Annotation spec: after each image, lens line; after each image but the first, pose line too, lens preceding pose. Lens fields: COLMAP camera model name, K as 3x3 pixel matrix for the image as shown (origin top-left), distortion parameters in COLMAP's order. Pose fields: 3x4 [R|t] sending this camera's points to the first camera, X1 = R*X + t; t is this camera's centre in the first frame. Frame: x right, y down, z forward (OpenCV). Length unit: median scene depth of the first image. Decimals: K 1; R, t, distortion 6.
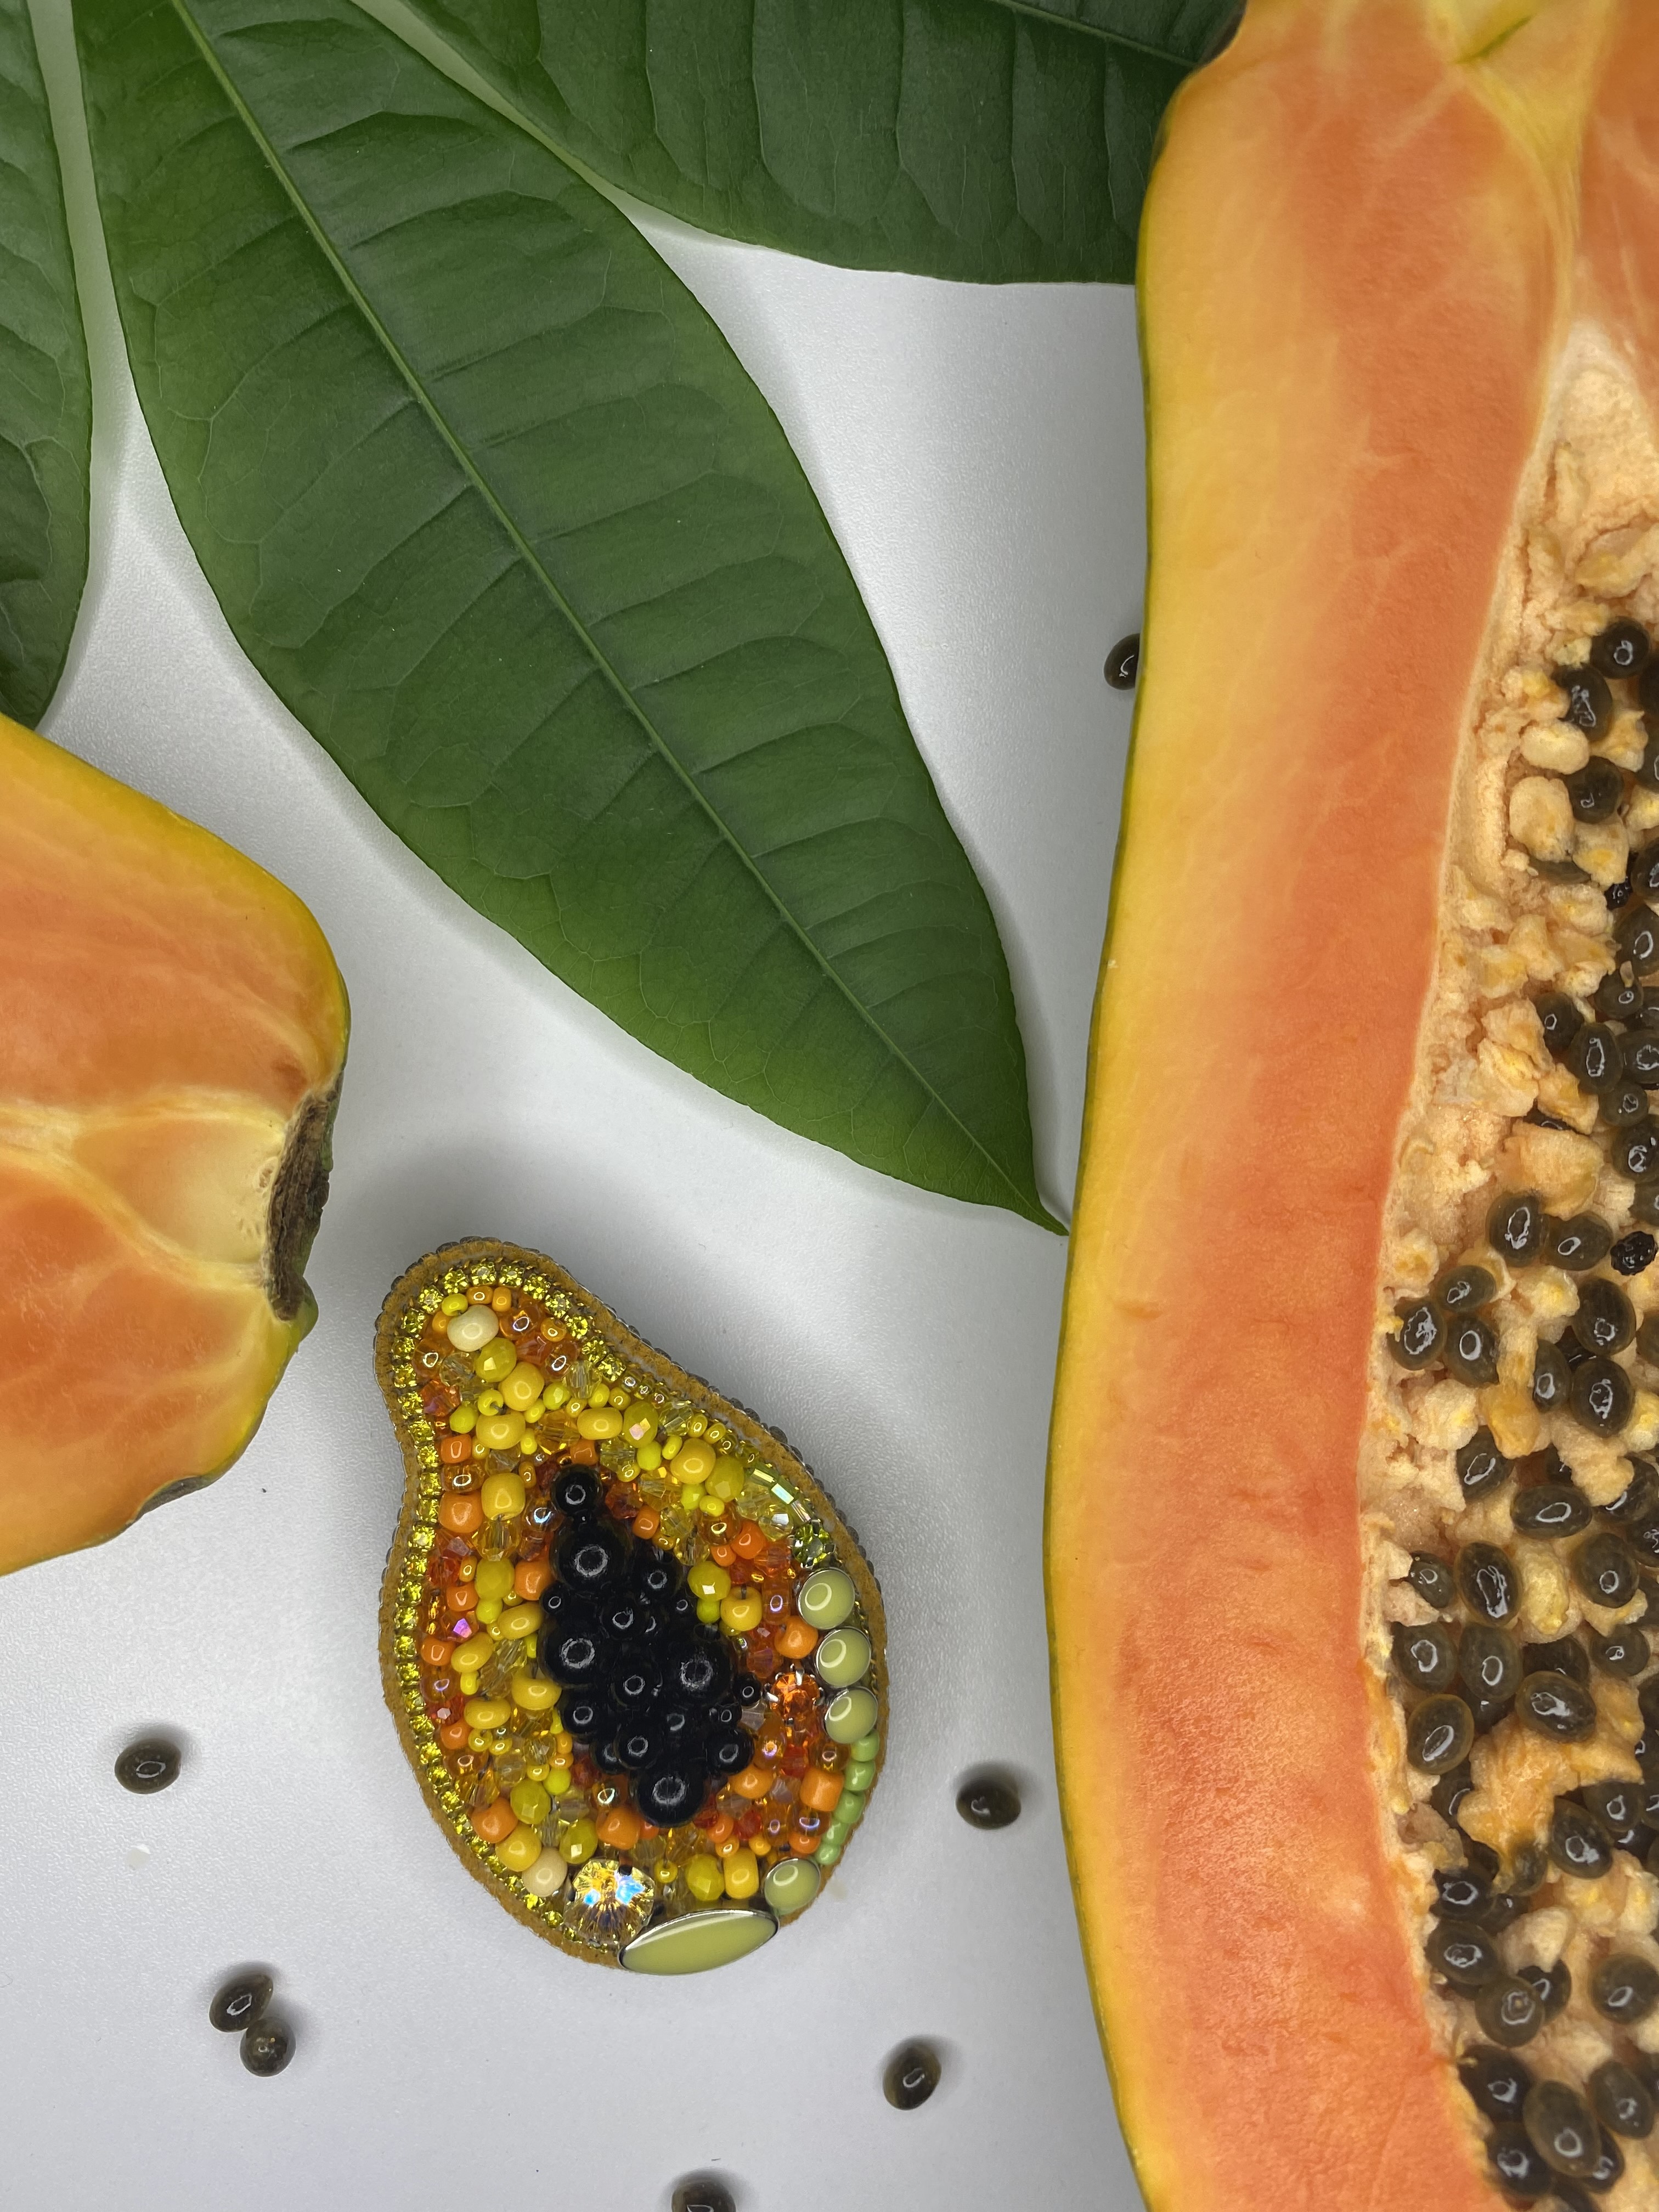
lens RADIAL K [[1813.0, 0, 834.5], [0, 1813.0, 1102.1], [0, 0, 1]] dist [-0.041644, 0.095814]
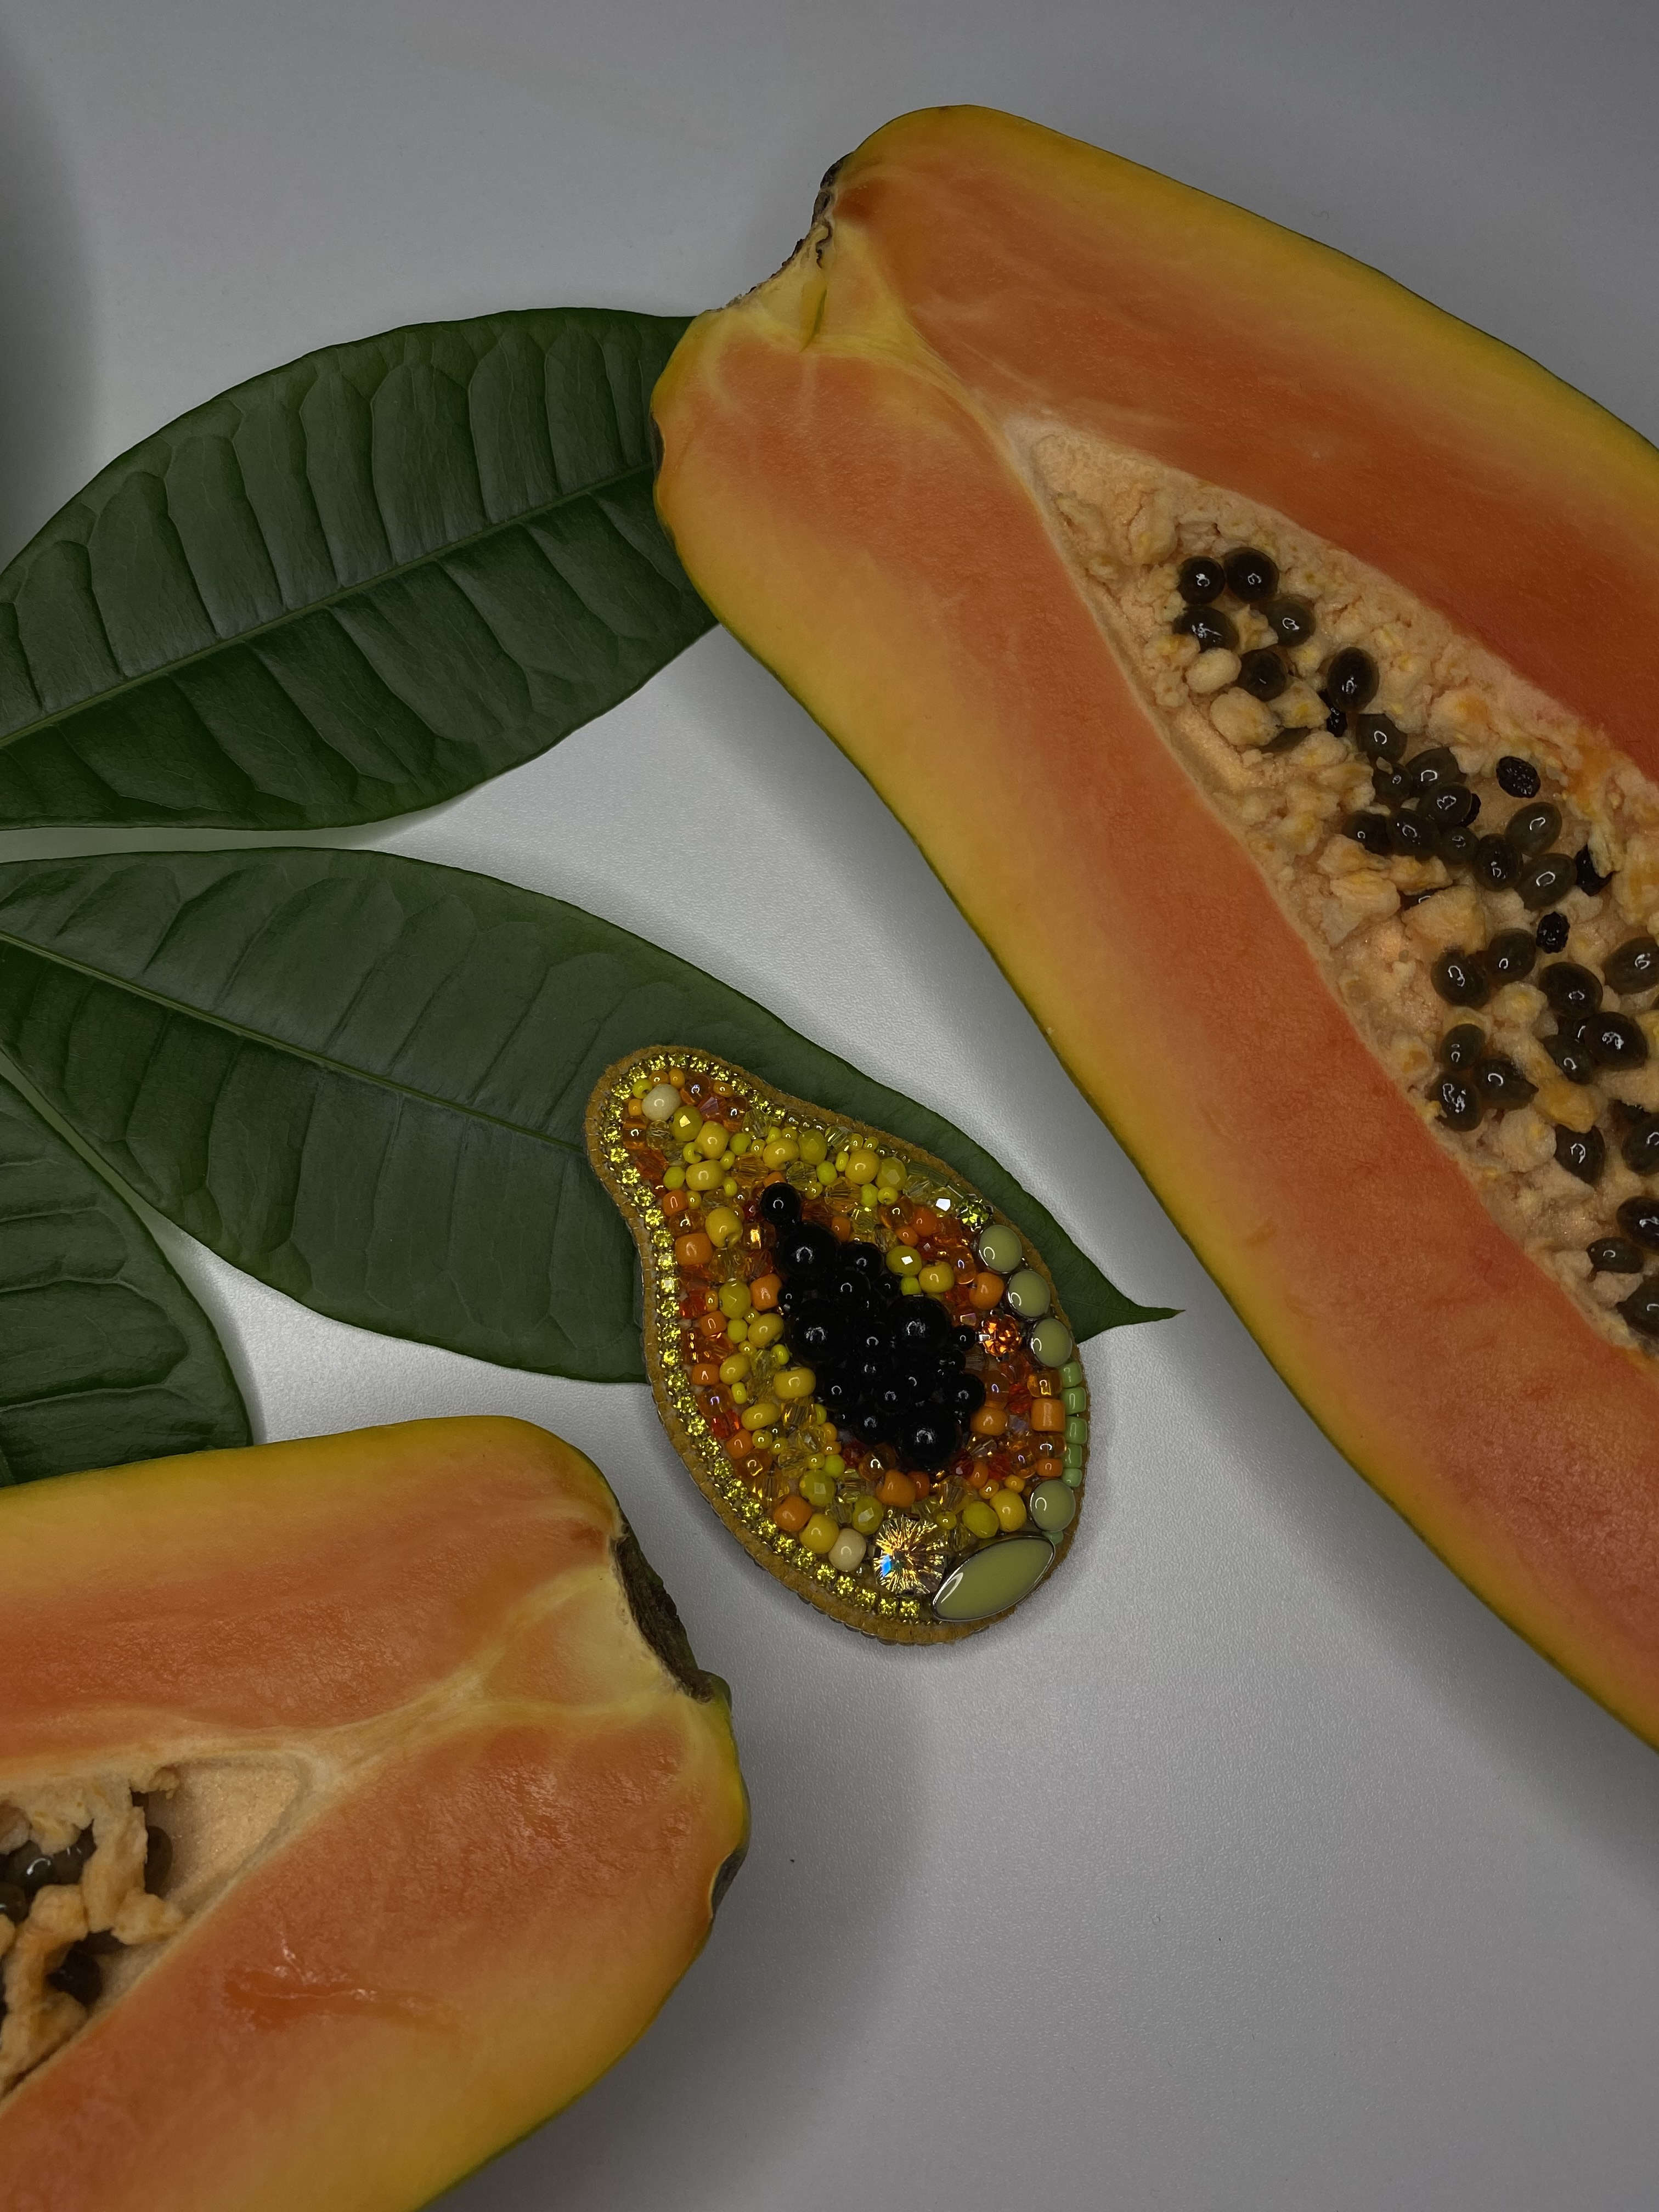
lens RADIAL K [[1710.9, 0, 829.5], [0, 1710.9, 1106.0], [0, 0, 1]] dist [0.054721, -0.112711]
pose [[0.768173, -0.640230, -0.004008, 0.012096], [0.630132, 0.757135, -0.172277, 0.066338], [0.113332, 0.129813, 0.985040, -0.149744]]
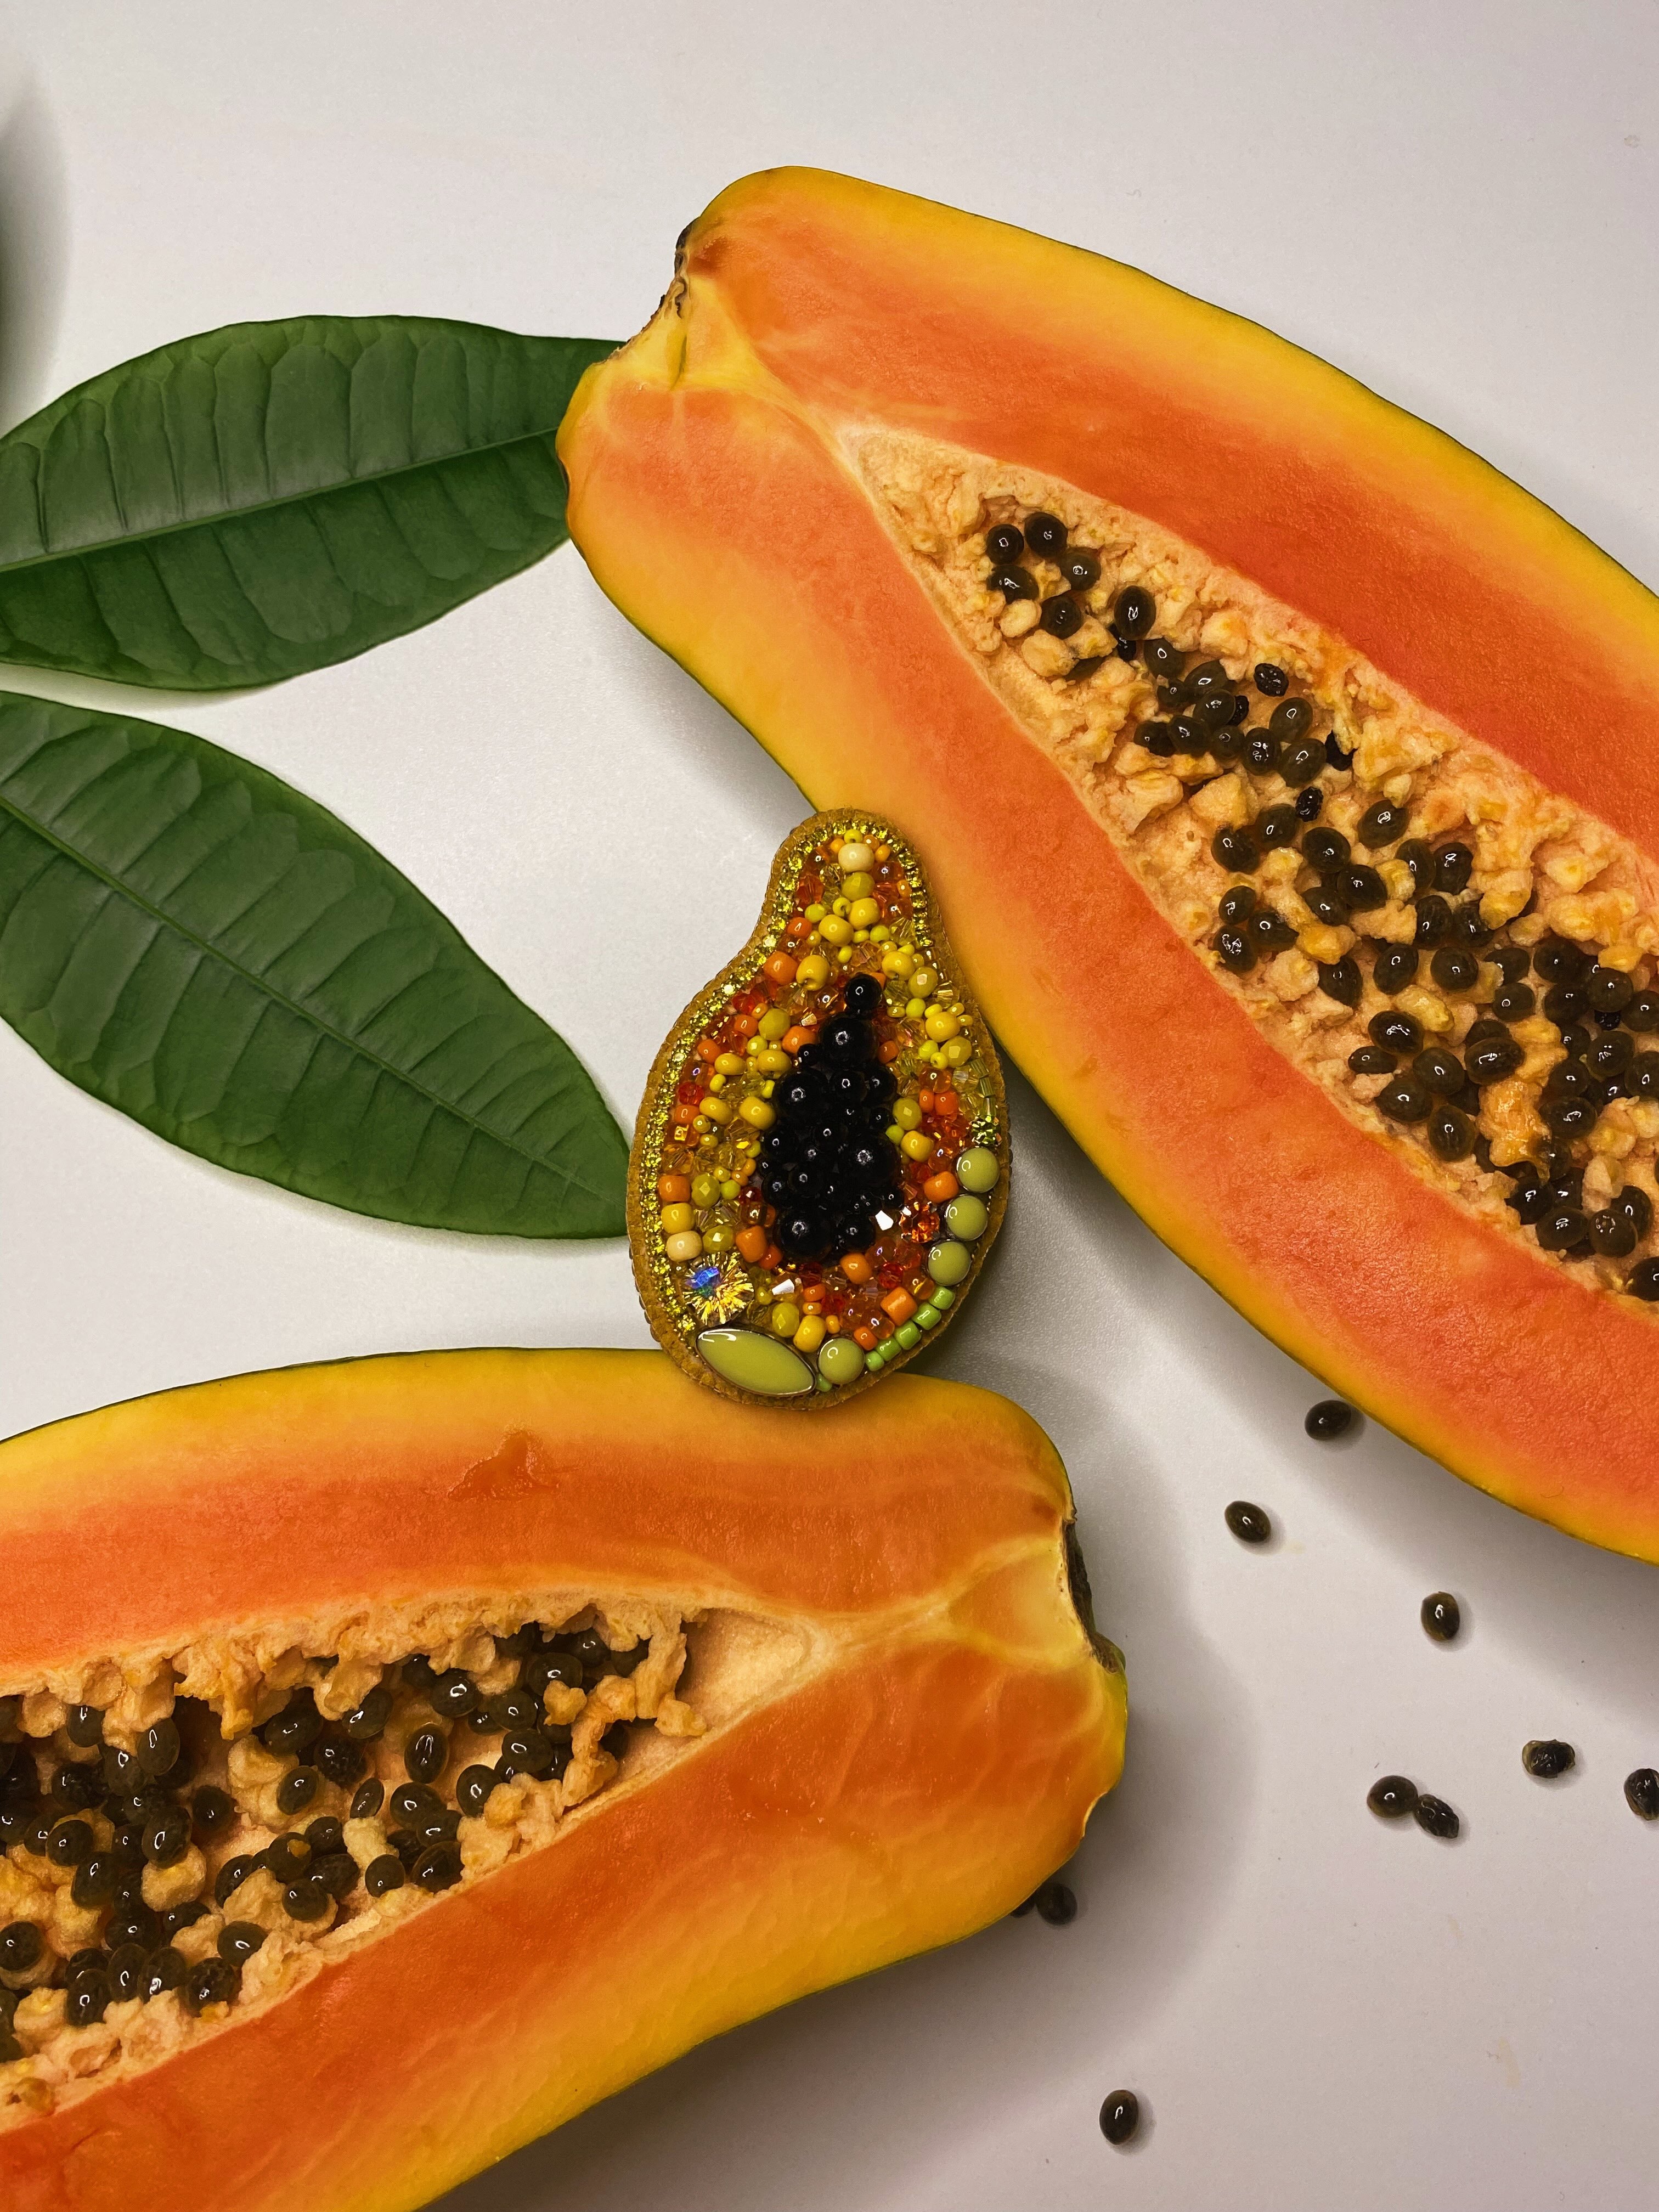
lens RADIAL K [[1710.9, 0, 829.5], [0, 1710.9, 1106.0], [0, 0, 1]] dist [0.054721, -0.112711]
pose [[0.705608, -0.702835, -0.090228, 0.127773], [0.681832, 0.708093, -0.183603, 0.251000], [0.192933, 0.068031, 0.978851, -0.419088]]
